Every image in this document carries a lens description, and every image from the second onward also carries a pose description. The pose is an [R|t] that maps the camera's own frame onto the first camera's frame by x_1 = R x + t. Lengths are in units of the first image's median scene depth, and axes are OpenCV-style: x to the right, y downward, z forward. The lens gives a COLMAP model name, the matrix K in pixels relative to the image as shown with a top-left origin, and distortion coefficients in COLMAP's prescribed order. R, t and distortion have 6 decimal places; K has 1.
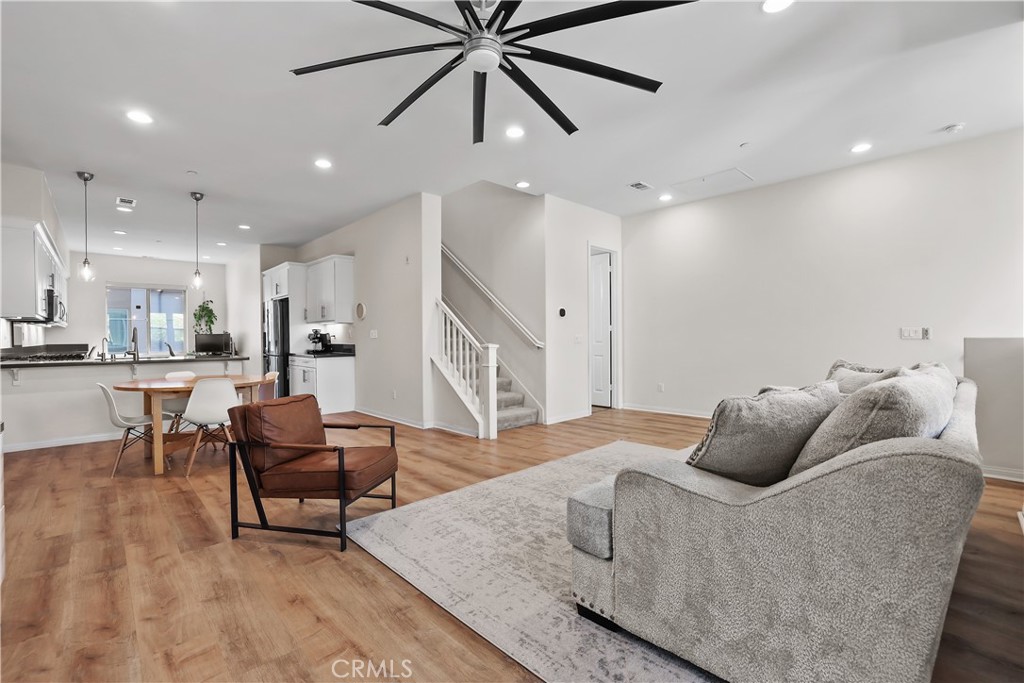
lens RADIAL K [[446.7, 0, 511.3], [0, 446.7, 341.6], [0, 0, 1]] dist [-0.039068, 0.011214]
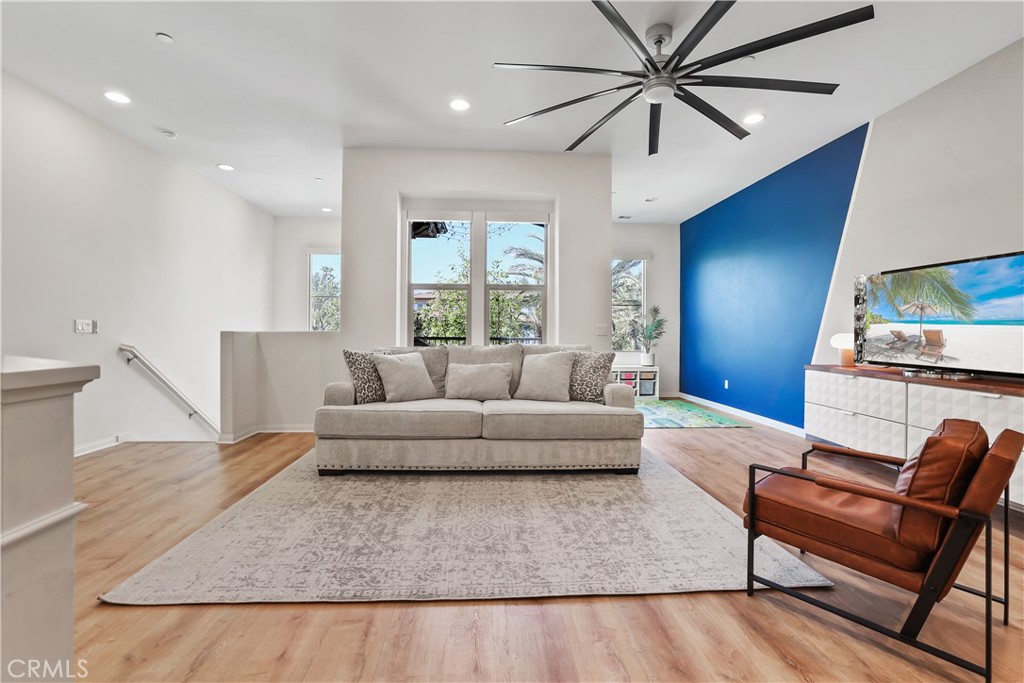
lens RADIAL K [[446.7, 0, 506.7], [0, 446.7, 337.0], [0, 0, 1]] dist [-0.039068, 0.011214]
pose [[-0.757934, -0.001385, 0.652329, -0.204130], [0.005244, 0.999952, 0.008216, -0.000643], [-0.652310, 0.009648, -0.757891, 0.850508]]
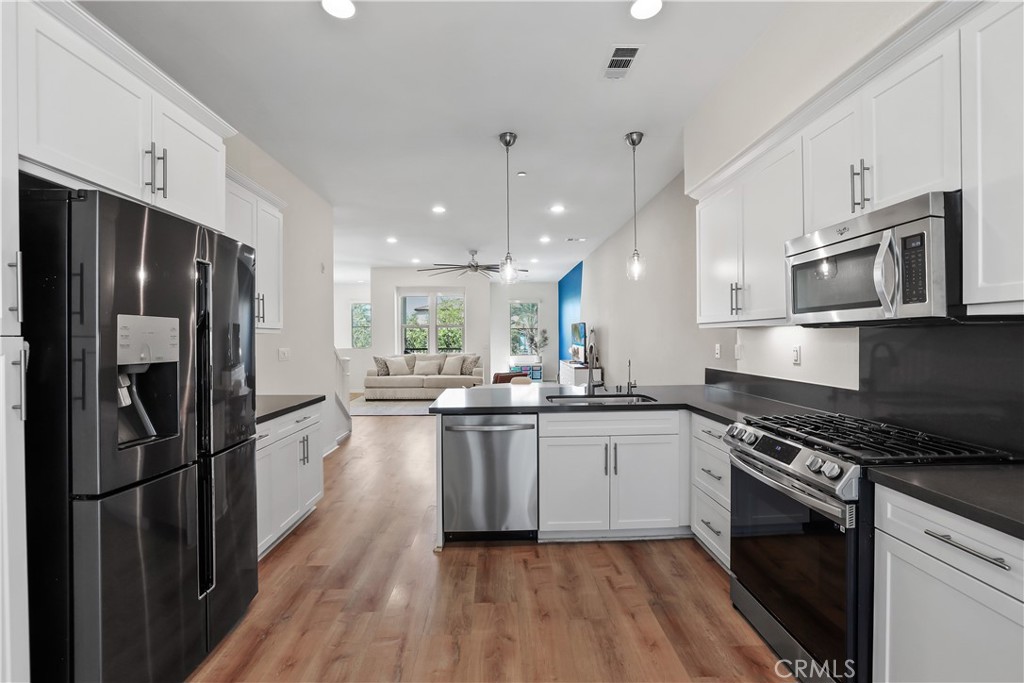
lens RADIAL K [[446.7, 0, 507.3], [0, 446.7, 340.3], [0, 0, 1]] dist [-0.039068, 0.011214]
pose [[-0.733355, 0.009386, 0.679781, -1.108237], [0.019741, 0.999777, 0.007493, -0.040211], [-0.679559, 0.018915, -0.733377, 1.398400]]
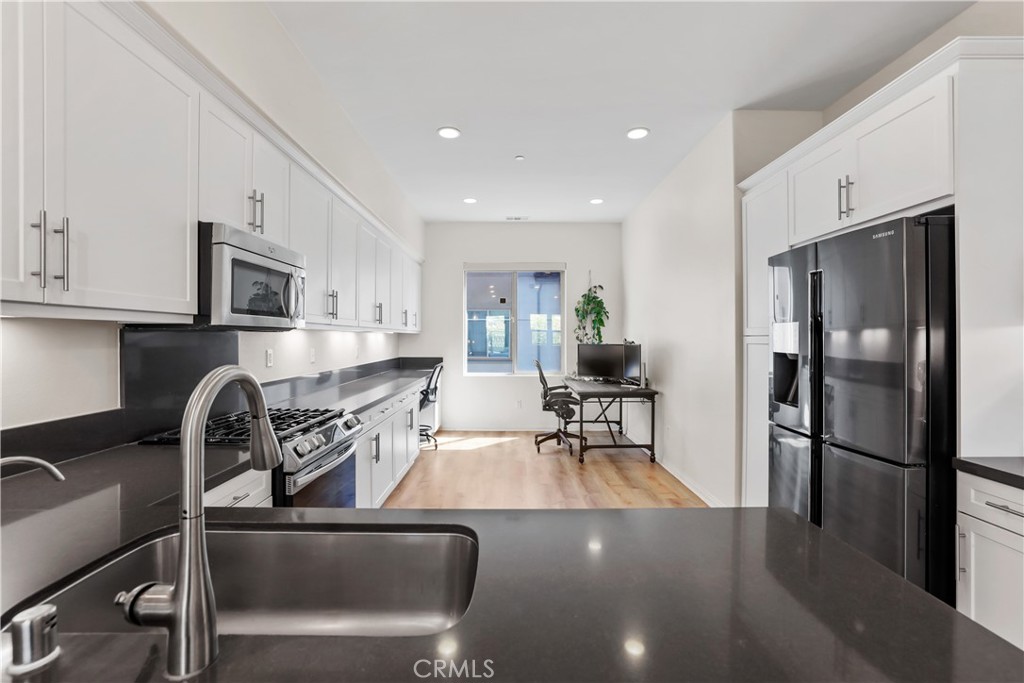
lens RADIAL K [[446.7, 0, 506.3], [0, 446.7, 338.2], [0, 0, 1]] dist [-0.039068, 0.011214]
pose [[0.722901, 0.008385, -0.690901, -0.652997], [-0.012597, 0.999920, -0.001045, -0.038577], [0.690837, 0.009459, 0.722948, 0.873829]]
